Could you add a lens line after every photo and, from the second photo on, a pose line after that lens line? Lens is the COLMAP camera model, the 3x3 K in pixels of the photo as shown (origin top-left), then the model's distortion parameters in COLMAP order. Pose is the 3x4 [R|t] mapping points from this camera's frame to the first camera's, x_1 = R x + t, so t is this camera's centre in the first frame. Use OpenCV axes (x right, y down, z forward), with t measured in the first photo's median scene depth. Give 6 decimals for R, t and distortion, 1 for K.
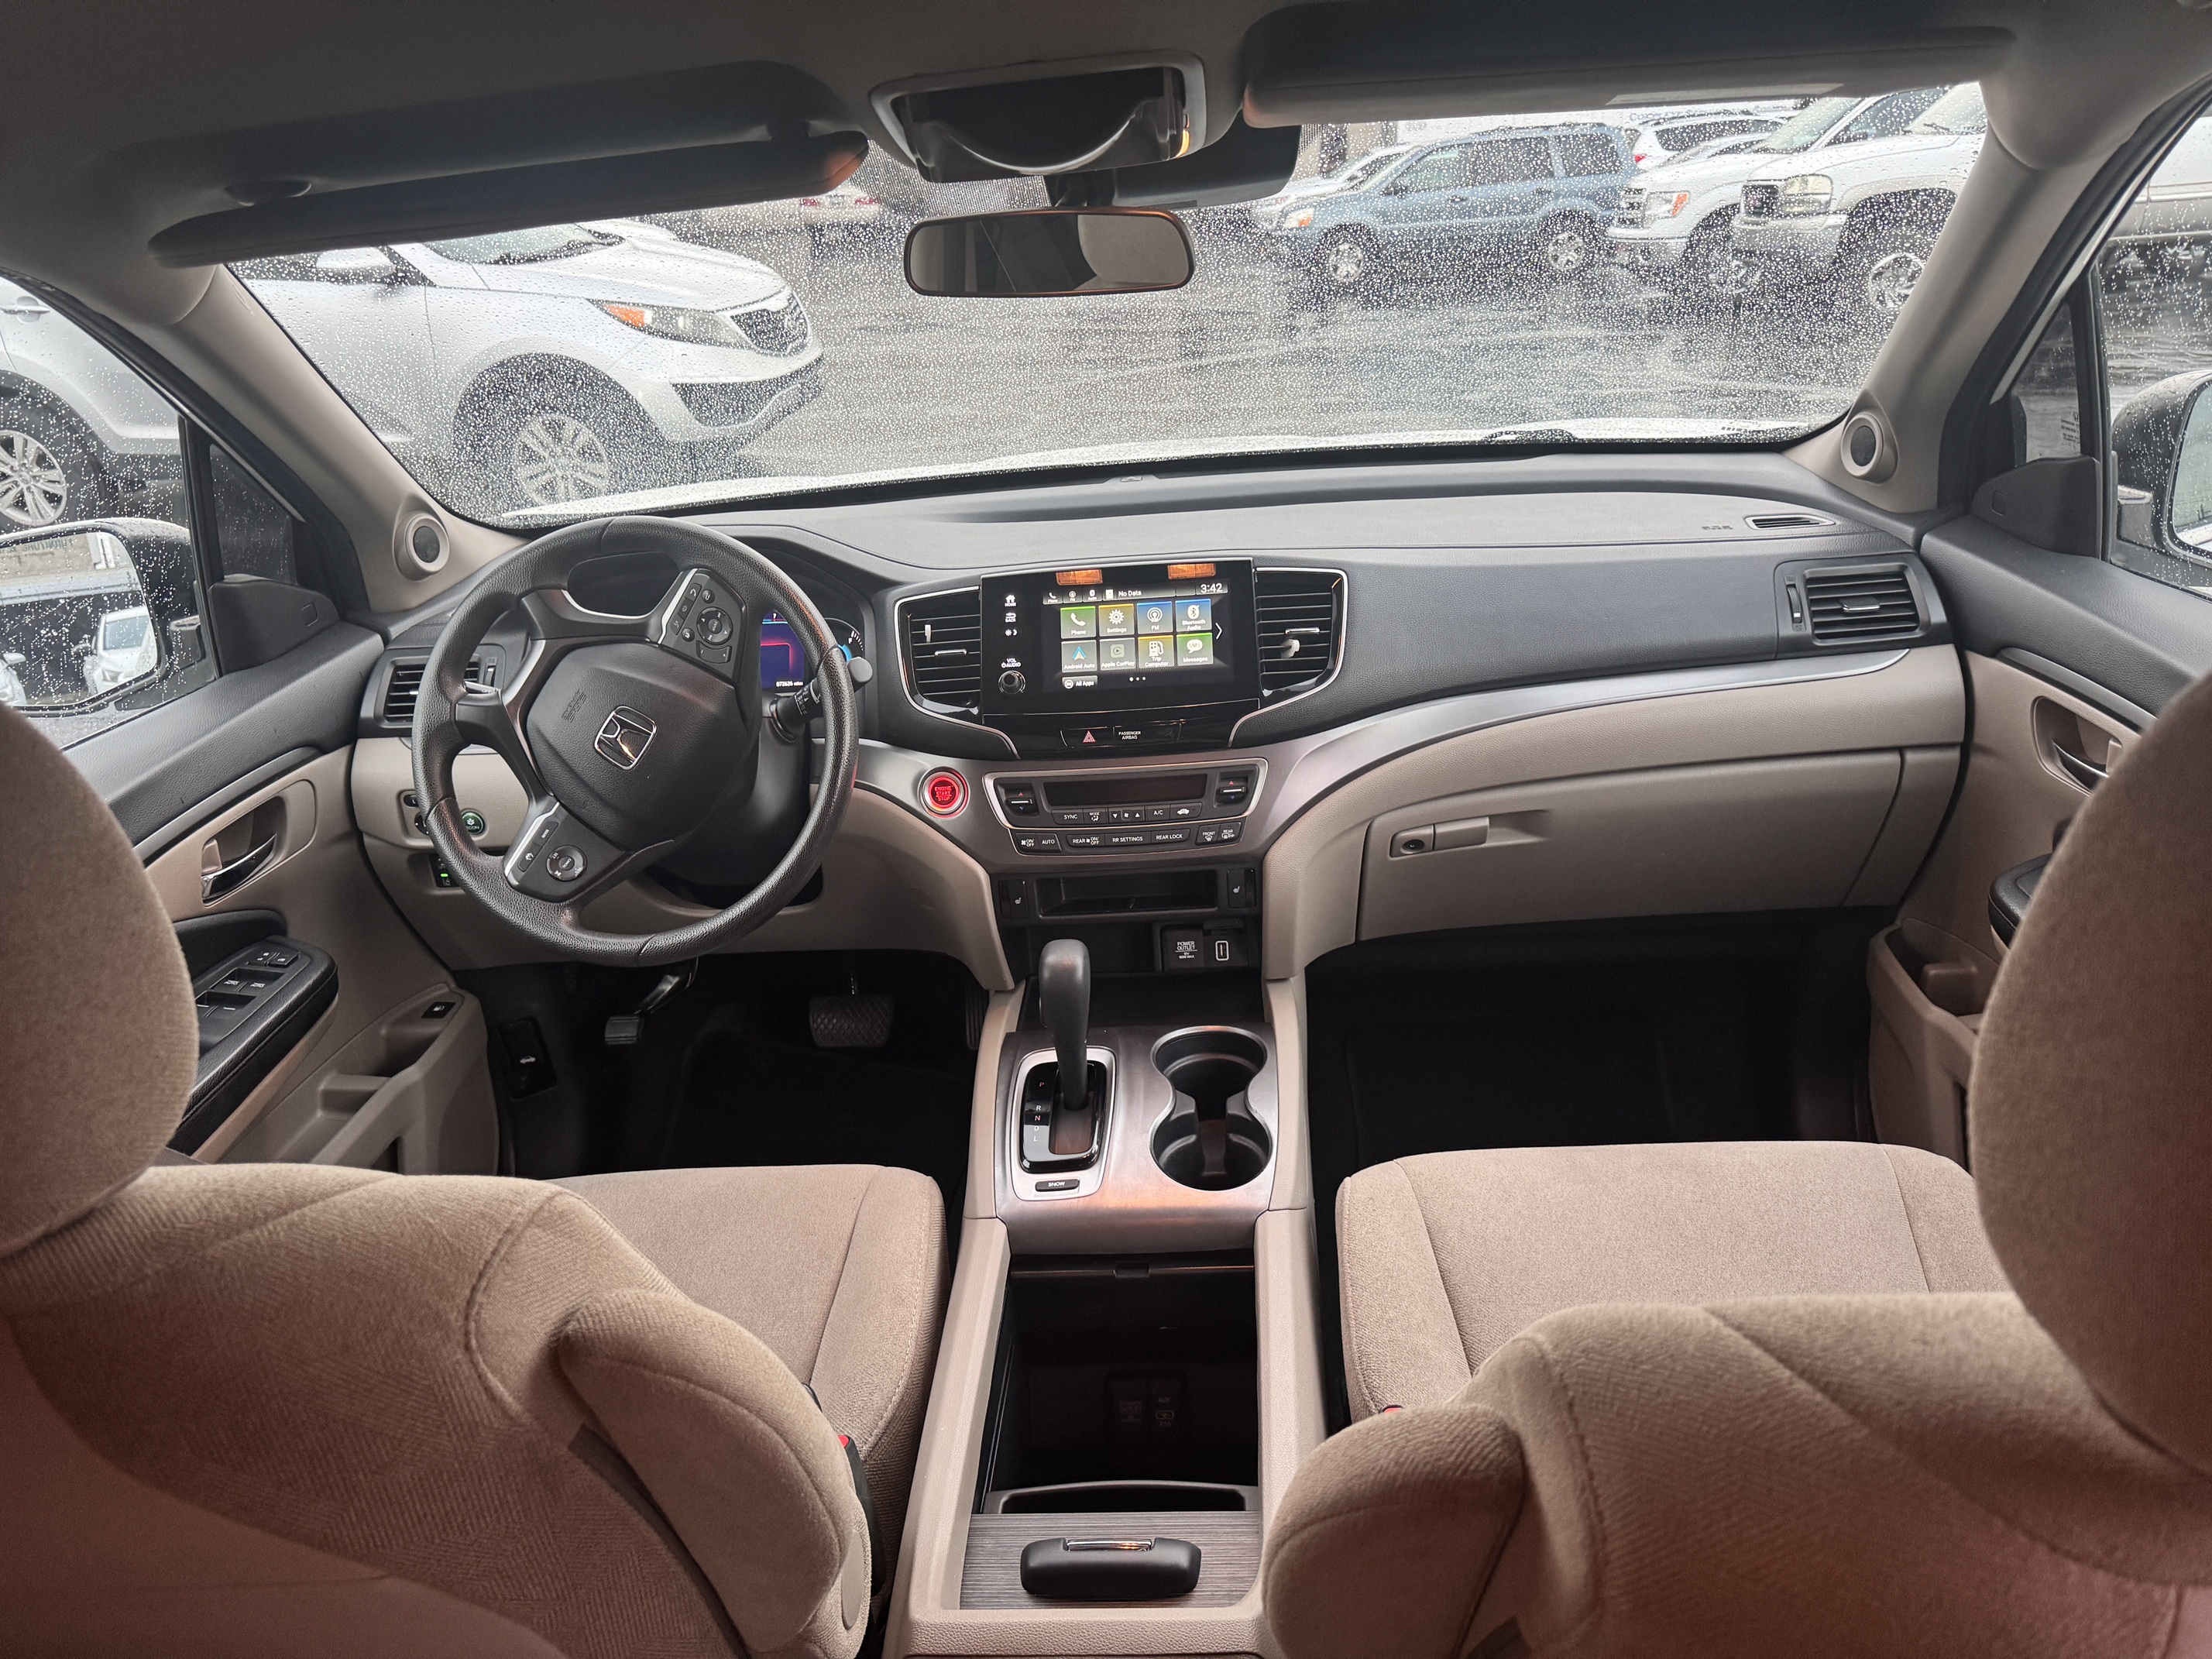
lens RADIAL K [[1413.9, 0, 1106.0], [0, 1413.9, 829.5], [0, 0, 1]] dist [-0.058194, -0.001012]
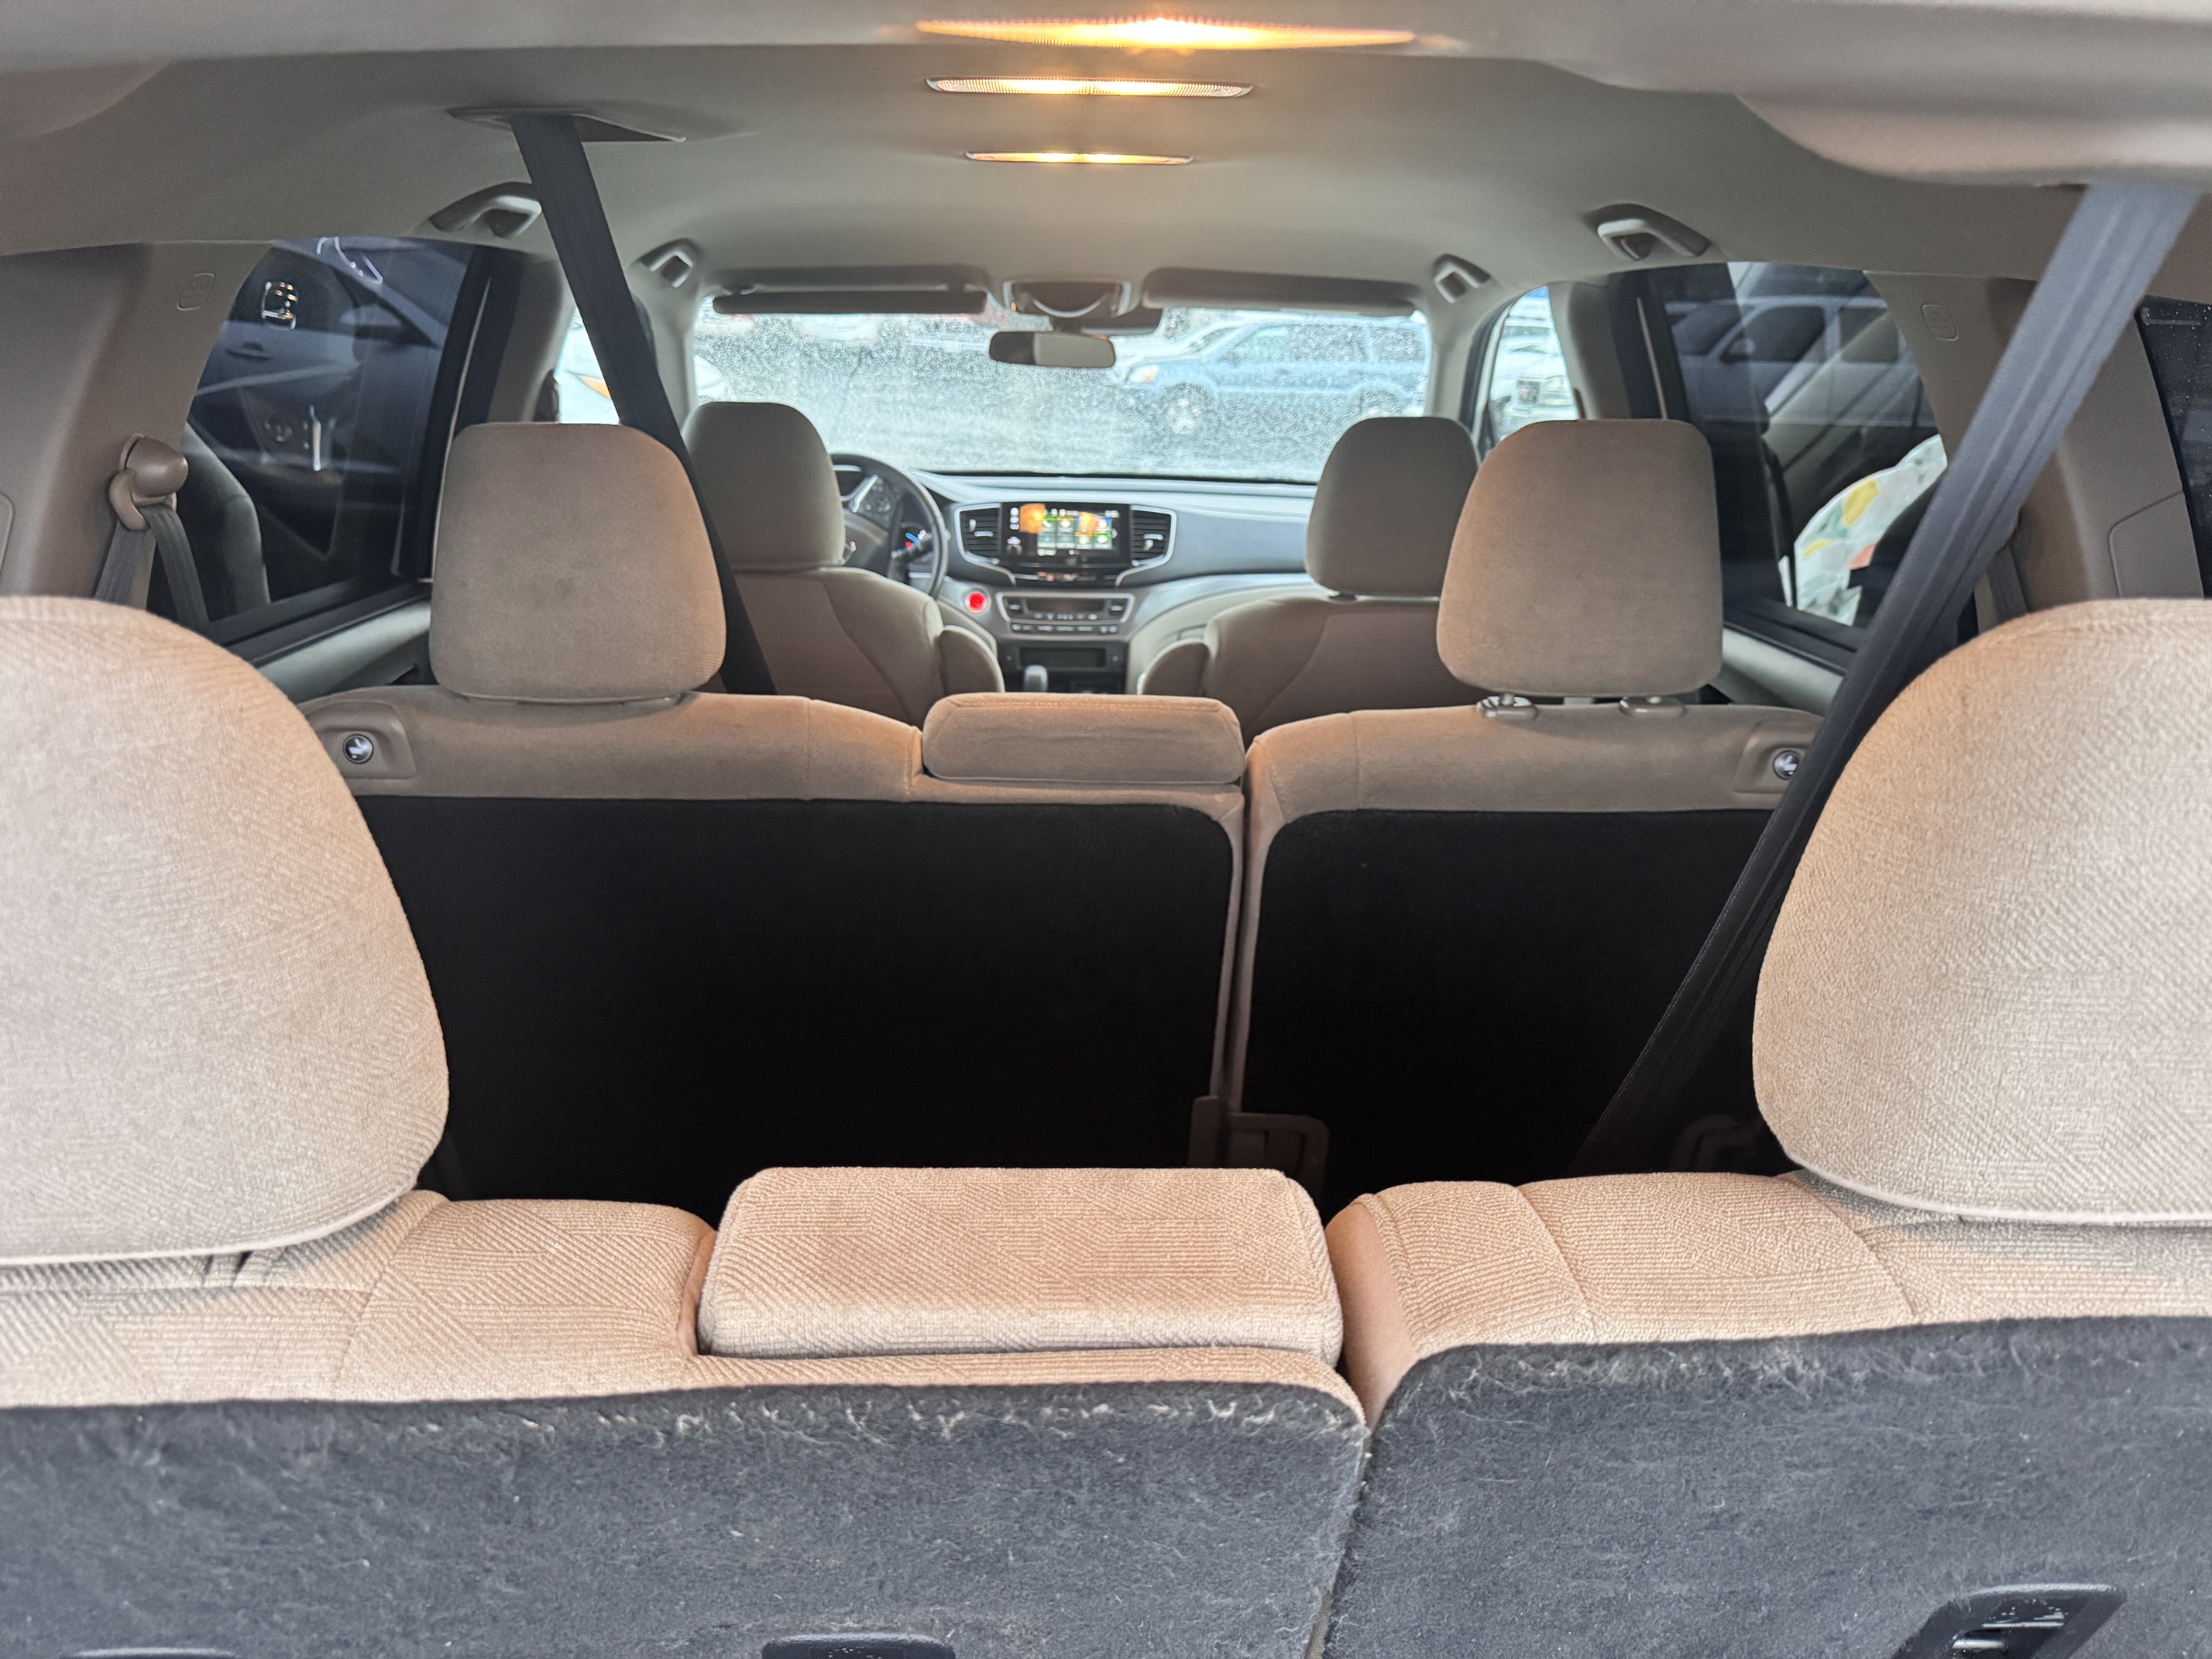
lens RADIAL K [[1413.9, 0, 1106.0], [0, 1413.9, 829.5], [0, 0, 1]] dist [-0.058194, -0.001012]
pose [[0.990288, 0.059488, 0.125658, -0.168404], [-0.047302, 0.994078, -0.097829, 0.500209], [-0.130734, 0.090935, 0.987238, -1.026620]]
